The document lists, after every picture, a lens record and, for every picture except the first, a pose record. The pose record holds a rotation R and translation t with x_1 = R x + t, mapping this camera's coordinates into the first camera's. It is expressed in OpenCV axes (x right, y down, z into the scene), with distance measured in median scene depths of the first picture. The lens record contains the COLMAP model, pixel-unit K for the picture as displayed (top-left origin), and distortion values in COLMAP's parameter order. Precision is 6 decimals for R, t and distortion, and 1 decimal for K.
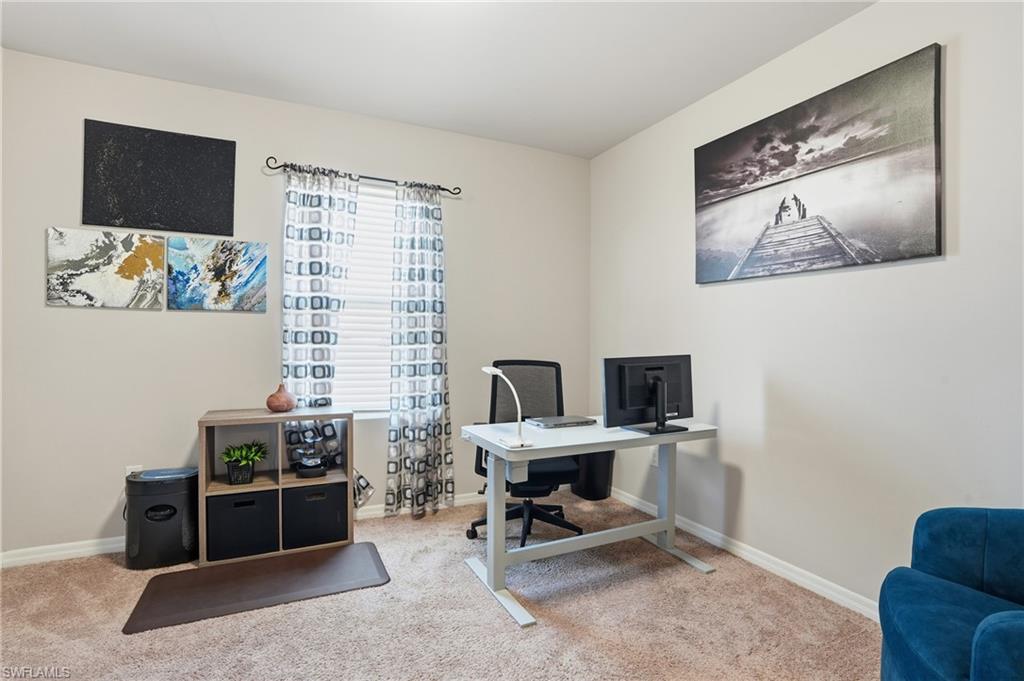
lens RADIAL K [[479.3, 0, 511.7], [0, 479.3, 338.0], [0, 0, 1]] dist [-0.055188, 0.017448]
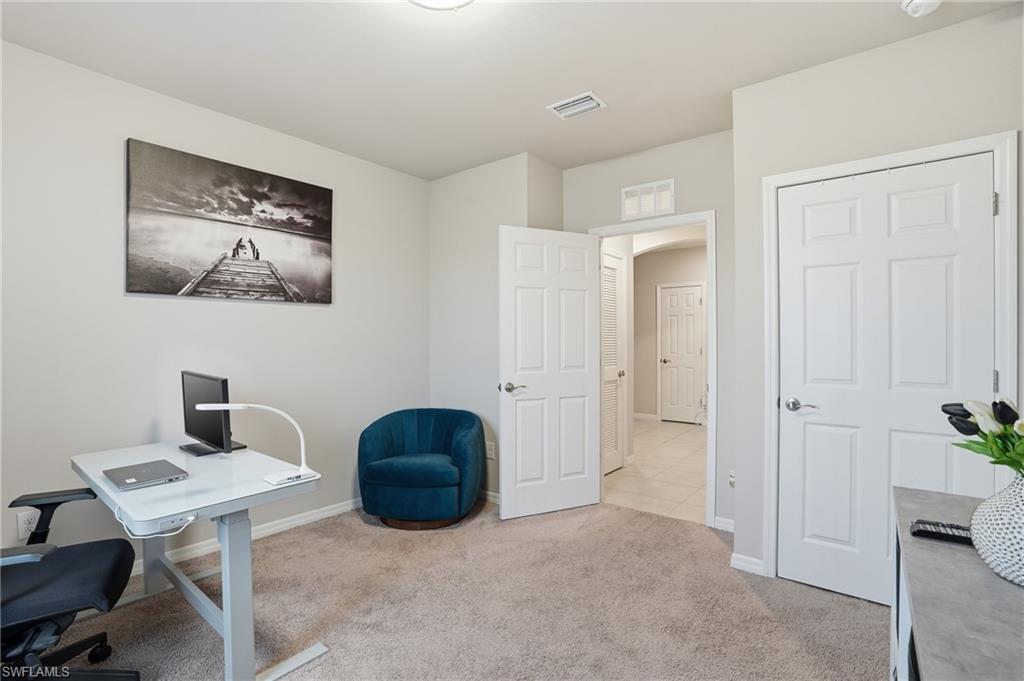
lens RADIAL K [[479.3, 0, 511.3], [0, 479.3, 340.2], [0, 0, 1]] dist [-0.055188, 0.017448]
pose [[-0.432576, -0.008889, 0.901554, -0.862104], [0.003914, 0.999923, 0.011737, -0.040345], [-0.901589, 0.008606, -0.432508, 0.908189]]
